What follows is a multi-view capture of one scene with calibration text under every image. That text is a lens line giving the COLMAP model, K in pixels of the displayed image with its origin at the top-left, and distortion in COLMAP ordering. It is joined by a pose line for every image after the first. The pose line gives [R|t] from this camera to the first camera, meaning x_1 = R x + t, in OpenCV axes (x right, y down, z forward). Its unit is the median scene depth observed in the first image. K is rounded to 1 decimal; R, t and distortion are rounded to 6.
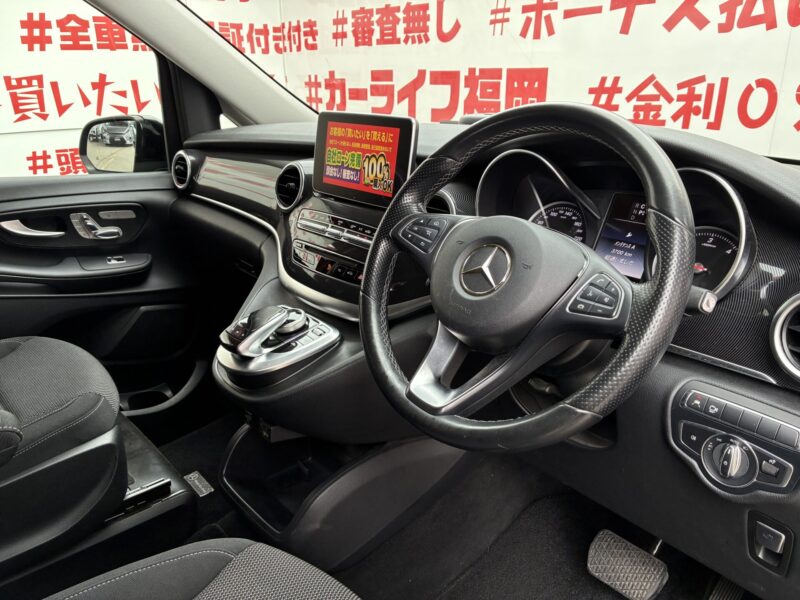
lens RADIAL K [[605.3, 0, 402.5], [0, 605.3, 292.6], [0, 0, 1]] dist [0.052901, -0.072296]
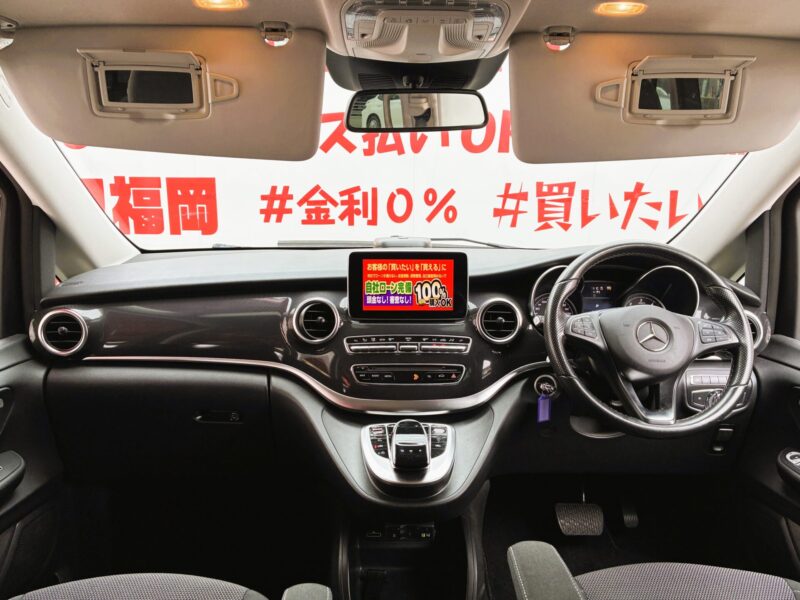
lens RADIAL K [[605.3, 0, 399.3], [0, 605.3, 298.3], [0, 0, 1]] dist [0.052901, -0.072296]
pose [[0.661410, -0.165203, 0.731604, -0.464880], [0.248059, 0.968729, -0.005512, -0.091329], [-0.707816, 0.185127, 0.681707, 0.084430]]
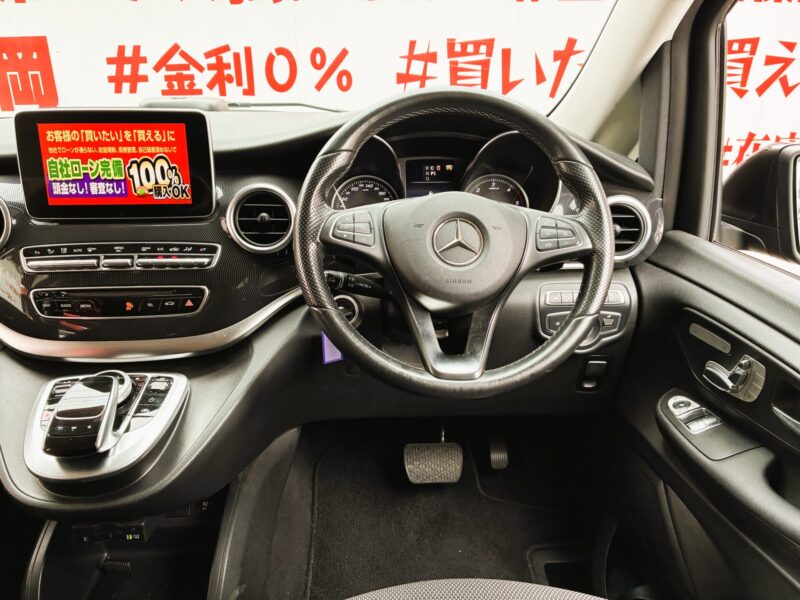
lens RADIAL K [[605.3, 0, 396.8], [0, 605.3, 294.4], [0, 0, 1]] dist [0.052901, -0.072296]
pose [[0.632580, -0.303701, 0.712466, -0.217410], [0.261906, 0.949599, 0.172243, -0.048422], [-0.728867, 0.077642, 0.680238, 0.094603]]
